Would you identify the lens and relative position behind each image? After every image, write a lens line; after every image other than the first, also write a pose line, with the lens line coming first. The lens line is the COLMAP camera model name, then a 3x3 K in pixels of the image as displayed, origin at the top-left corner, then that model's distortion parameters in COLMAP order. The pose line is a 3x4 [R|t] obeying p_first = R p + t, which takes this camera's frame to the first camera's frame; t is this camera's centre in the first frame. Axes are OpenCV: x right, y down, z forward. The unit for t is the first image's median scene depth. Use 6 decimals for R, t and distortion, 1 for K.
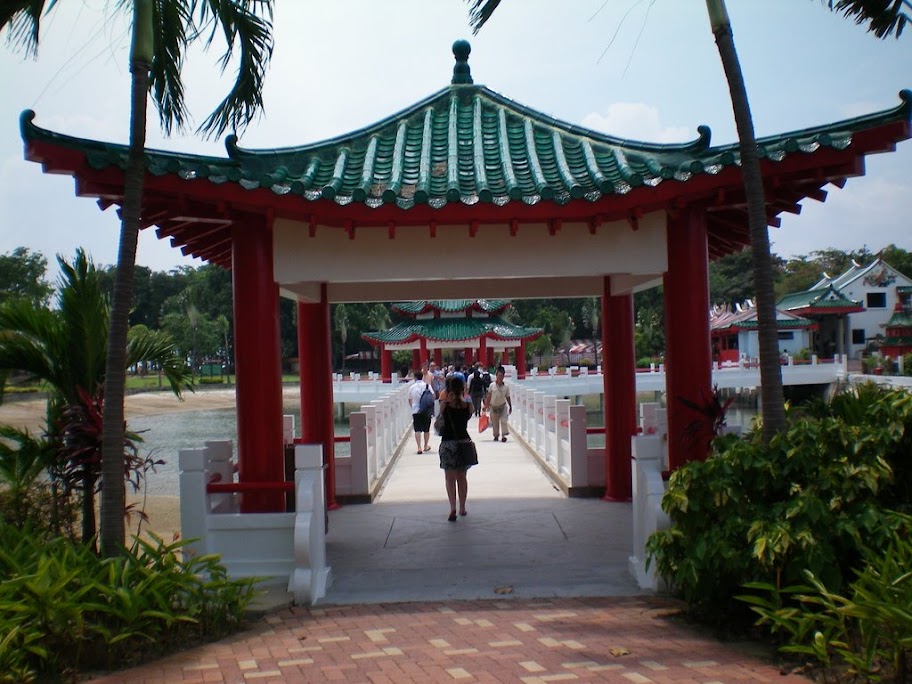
lens RADIAL K [[954.8, 0, 456.5], [0, 954.8, 343.4], [0, 0, 1]] dist [0.056096, 0.000000]
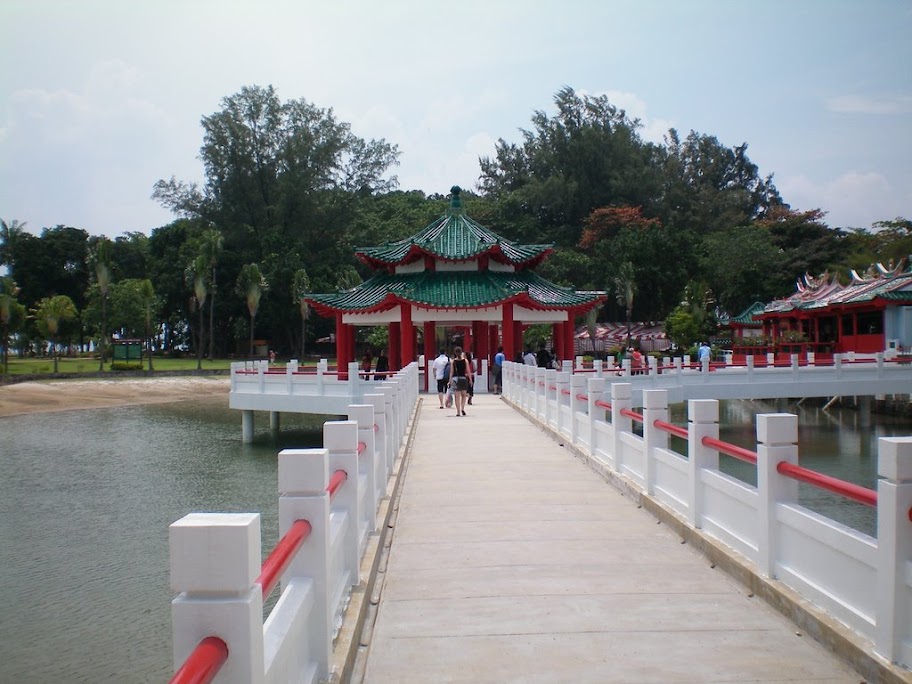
lens RADIAL K [[954.8, 0, 456.0], [0, 954.8, 342.3], [0, 0, 1]] dist [0.056096, 0.000000]
pose [[0.999726, 0.017128, 0.015961, -0.010916], [-0.017328, 0.999773, 0.012425, 0.008613], [-0.015744, -0.012698, 0.999795, 0.339218]]
